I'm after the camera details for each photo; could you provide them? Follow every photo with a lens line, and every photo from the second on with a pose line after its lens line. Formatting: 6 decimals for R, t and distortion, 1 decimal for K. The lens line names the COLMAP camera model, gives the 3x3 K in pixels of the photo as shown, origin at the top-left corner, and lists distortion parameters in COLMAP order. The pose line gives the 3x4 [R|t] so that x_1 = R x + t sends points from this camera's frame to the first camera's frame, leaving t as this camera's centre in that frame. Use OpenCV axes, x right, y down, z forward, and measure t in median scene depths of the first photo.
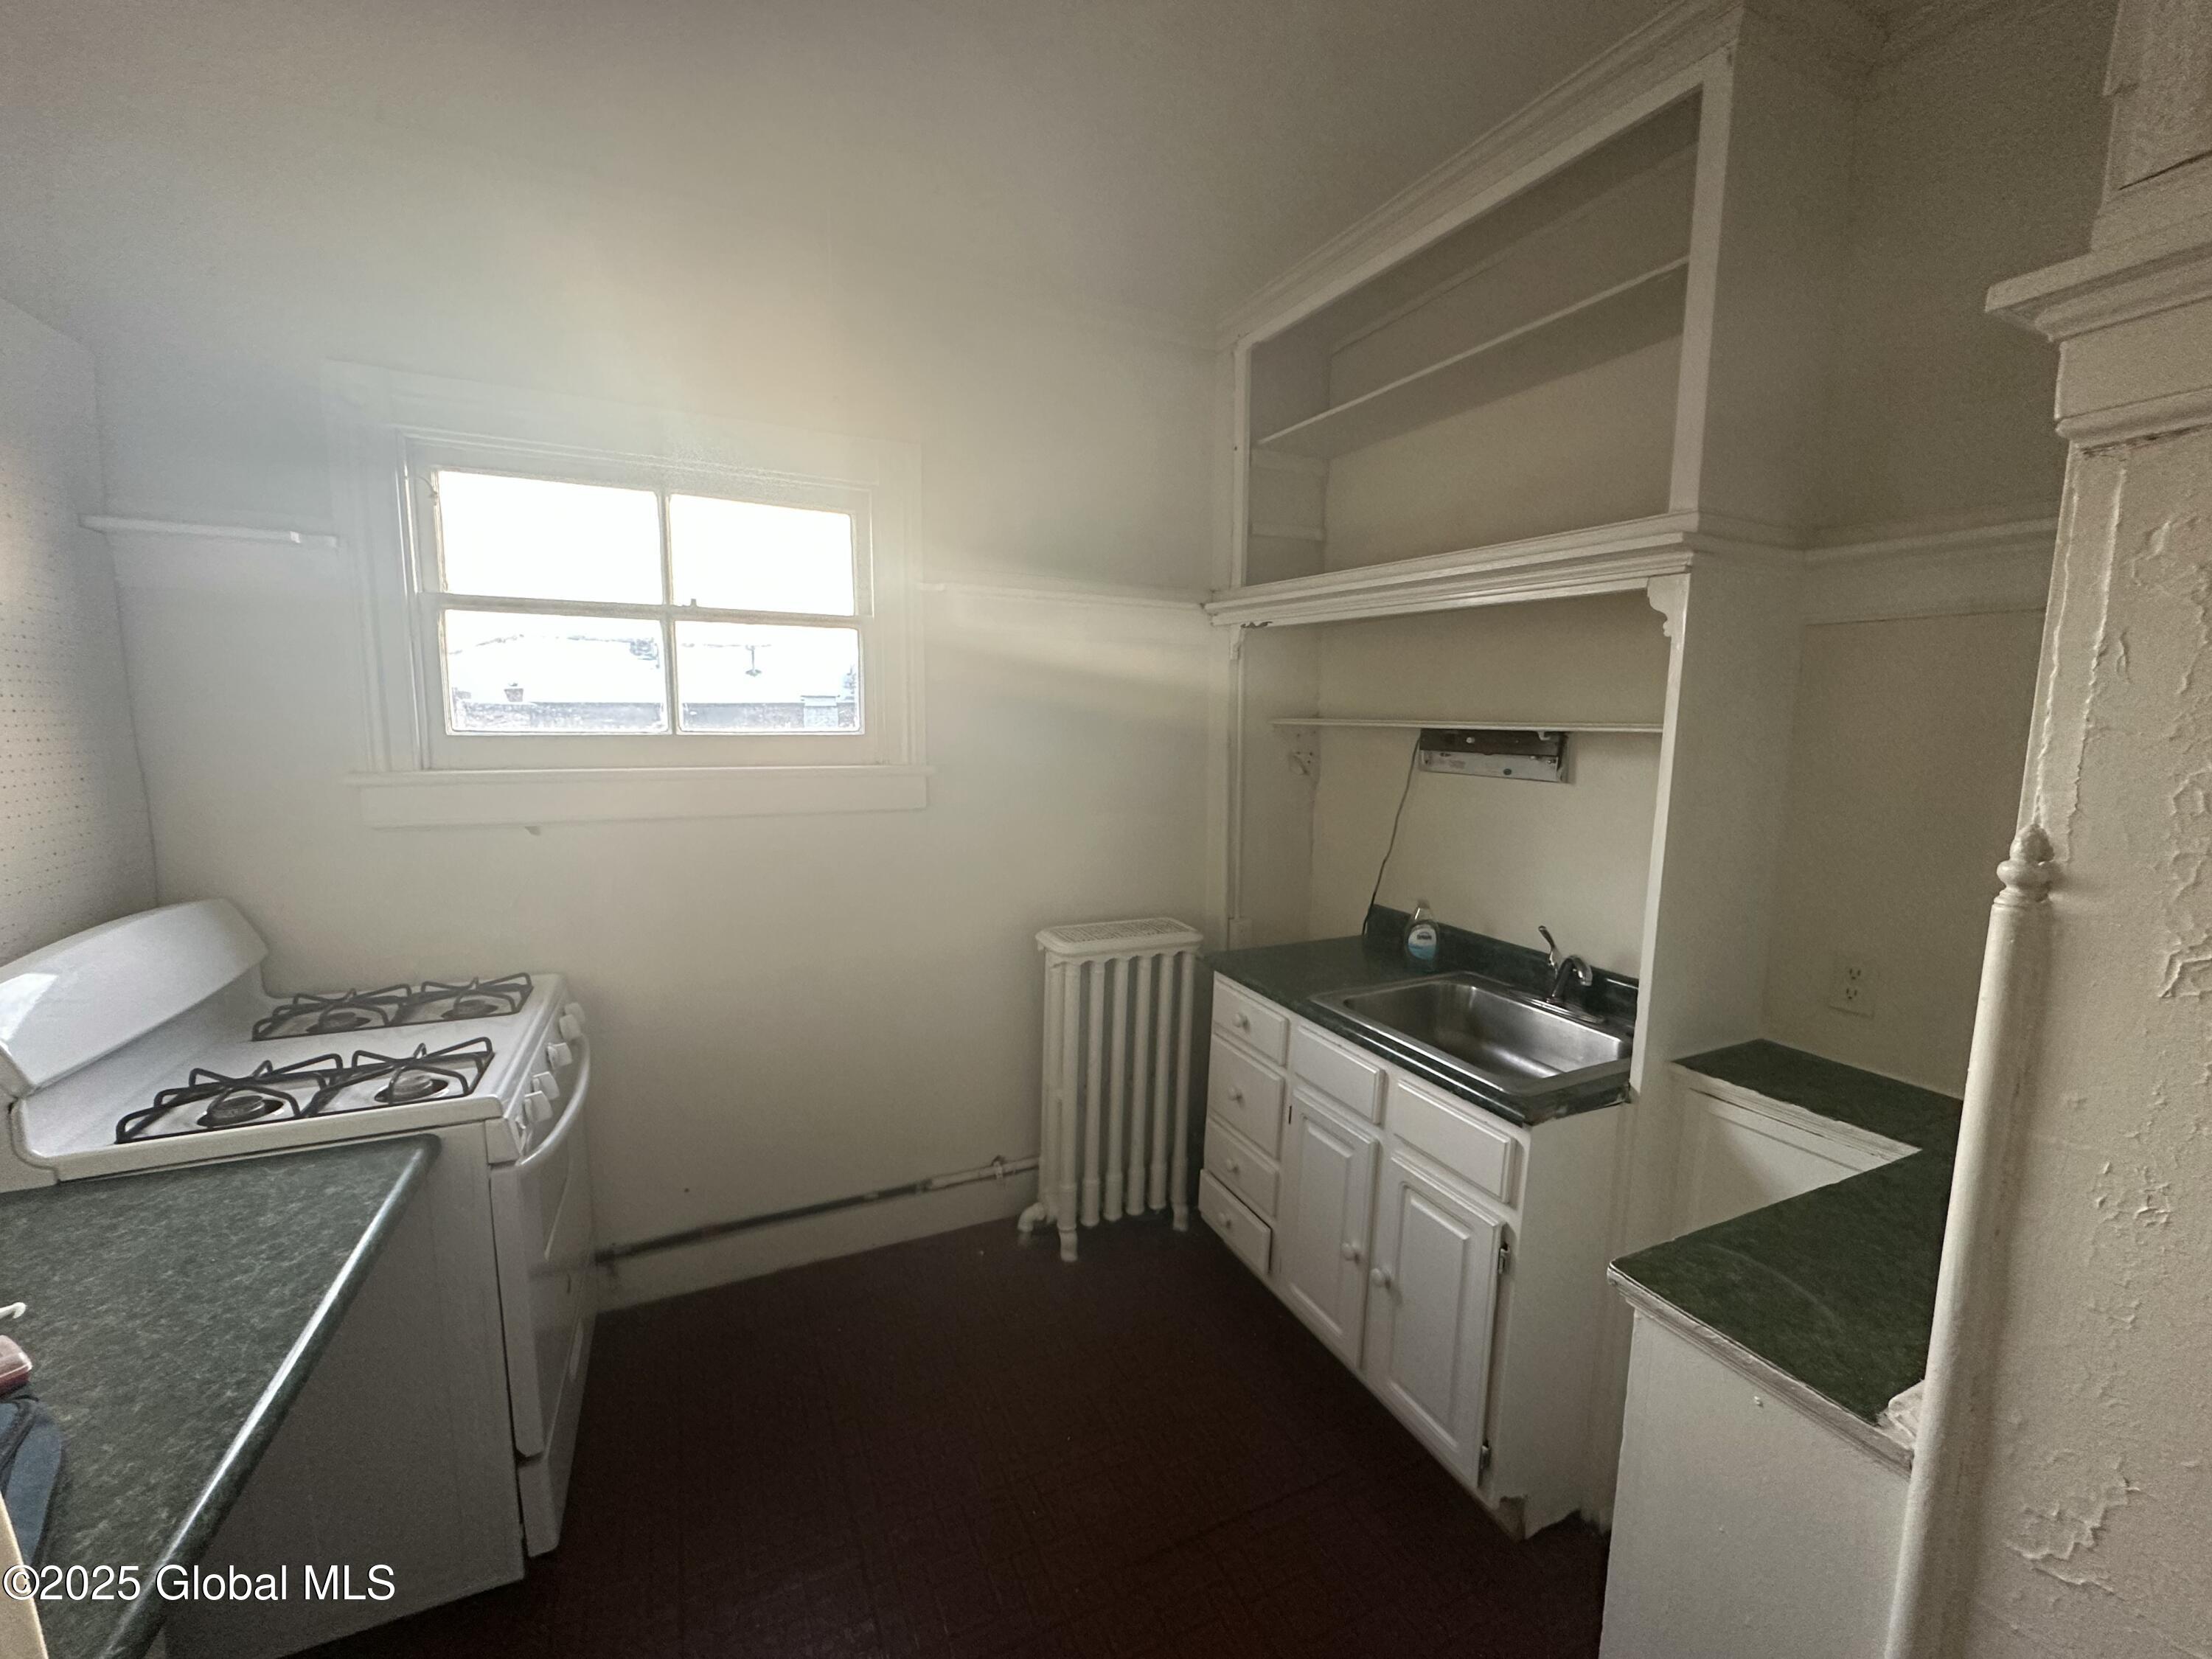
lens RADIAL K [[885.5, 0, 1112.7], [0, 885.5, 830.3], [0, 0, 1]] dist [-0.005492, 0.001034]
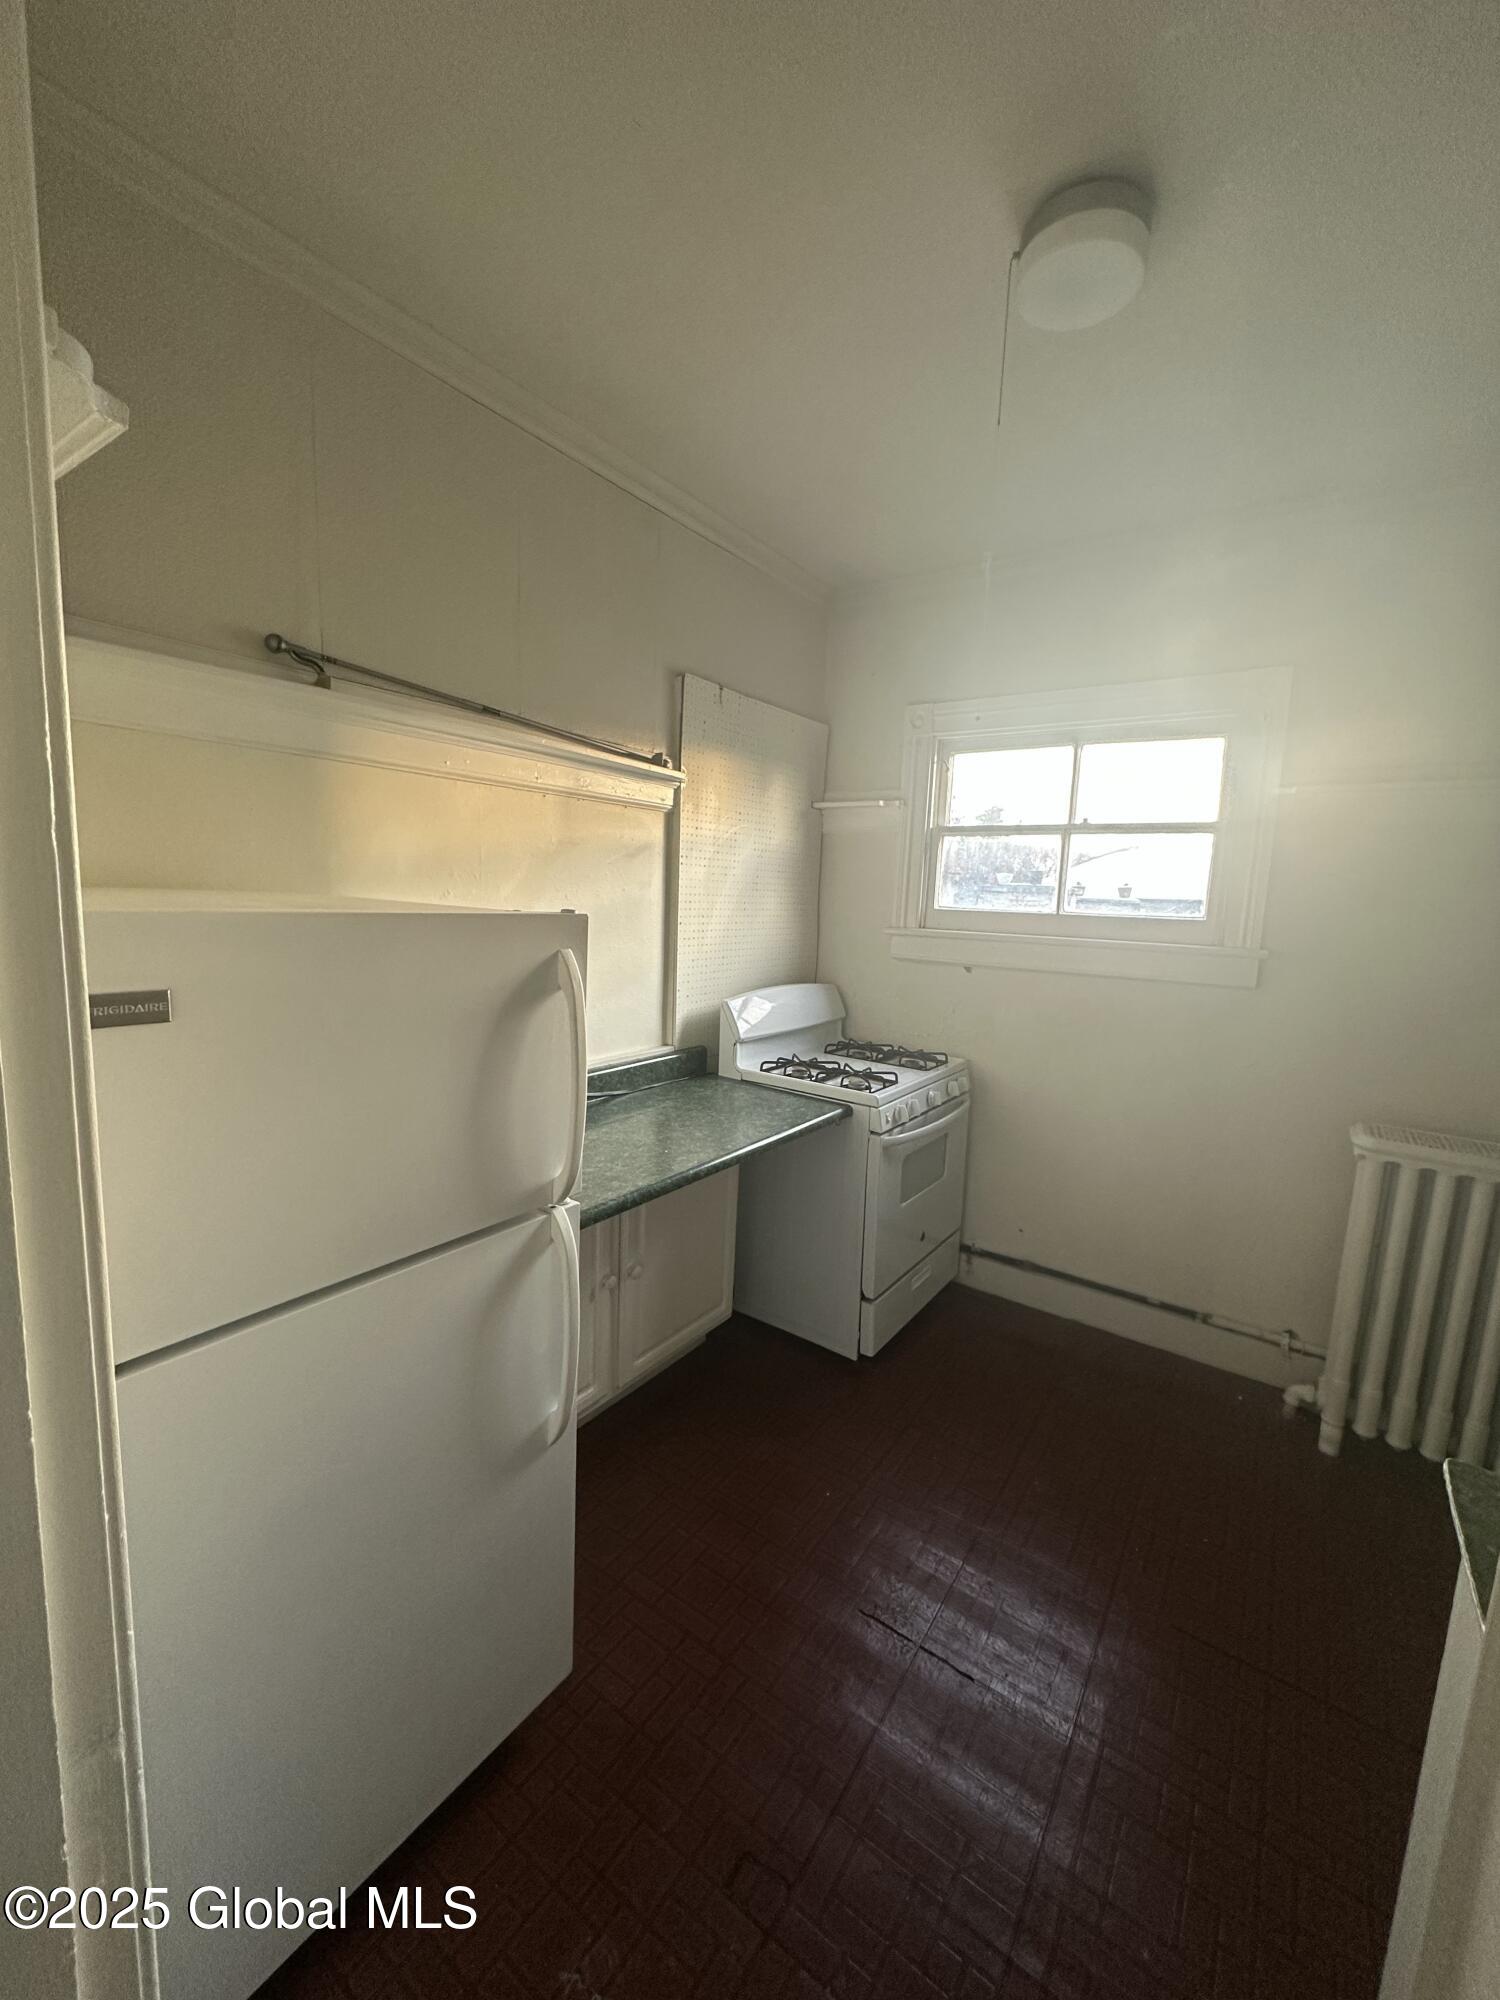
lens RADIAL K [[800.6, 0, 749.4], [0, 800.6, 1000.8], [0, 0, 1]] dist [-0.005492, 0.001034]
pose [[0.489446, 0.125203, -0.862999, 0.391598], [-0.142649, 0.987804, 0.062407, 0.021069], [0.860287, 0.092561, 0.501337, -0.067622]]
